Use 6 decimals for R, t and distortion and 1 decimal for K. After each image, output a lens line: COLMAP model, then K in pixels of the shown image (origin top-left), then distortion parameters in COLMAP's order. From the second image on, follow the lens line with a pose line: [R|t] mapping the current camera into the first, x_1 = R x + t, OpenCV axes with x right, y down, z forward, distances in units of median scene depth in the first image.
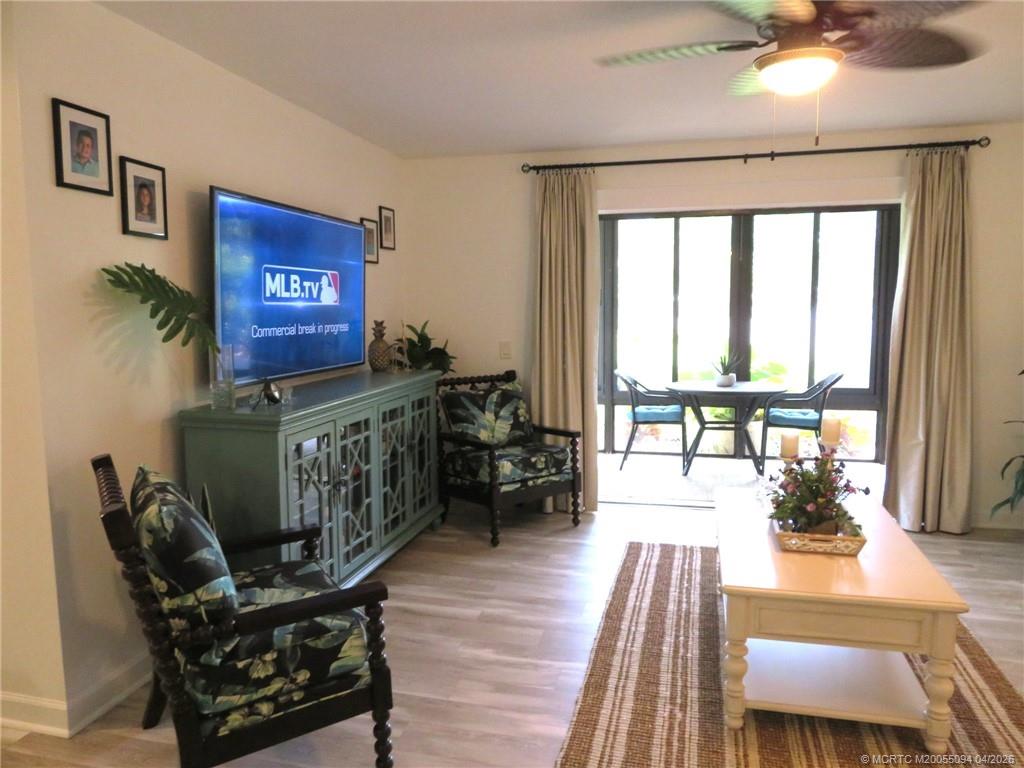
lens RADIAL K [[772.9, 0, 512.0], [0, 772.9, 384.0], [0, 0, 1]] dist [0.000059, -0.001040]
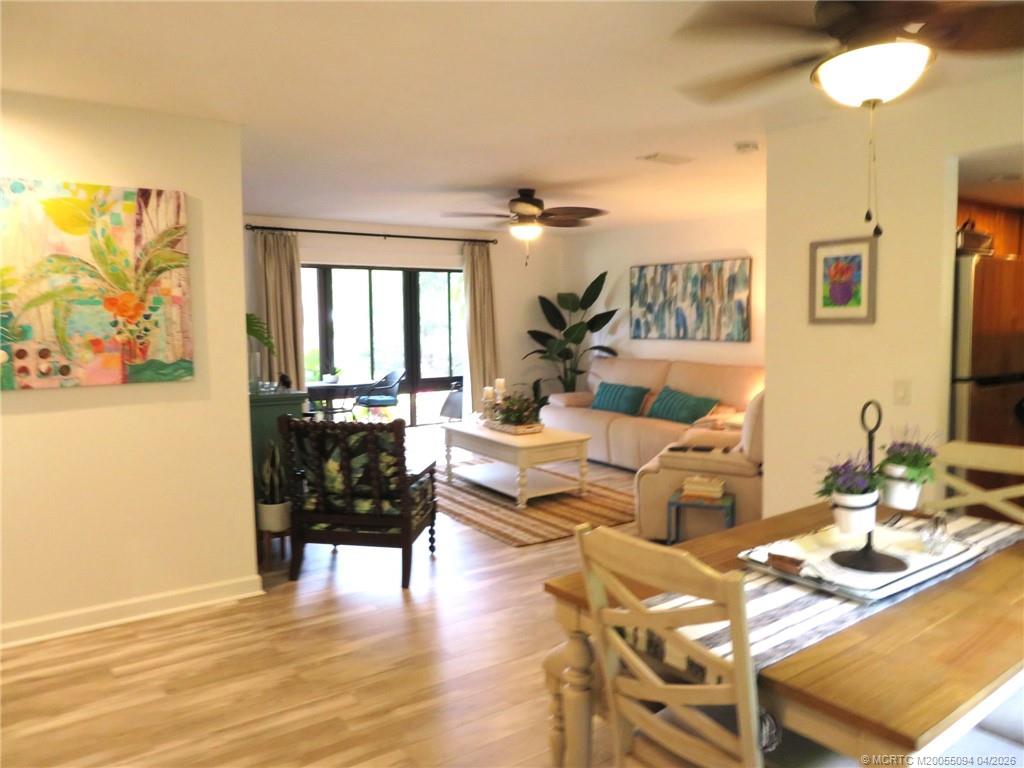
lens RADIAL K [[772.9, 0, 512.0], [0, 772.9, 384.0], [0, 0, 1]] dist [0.000059, -0.001040]
pose [[0.607121, -0.058551, 0.792449, -0.939129], [0.109303, 0.993955, -0.010301, 0.076158], [-0.787056, 0.092871, 0.609851, -0.215389]]
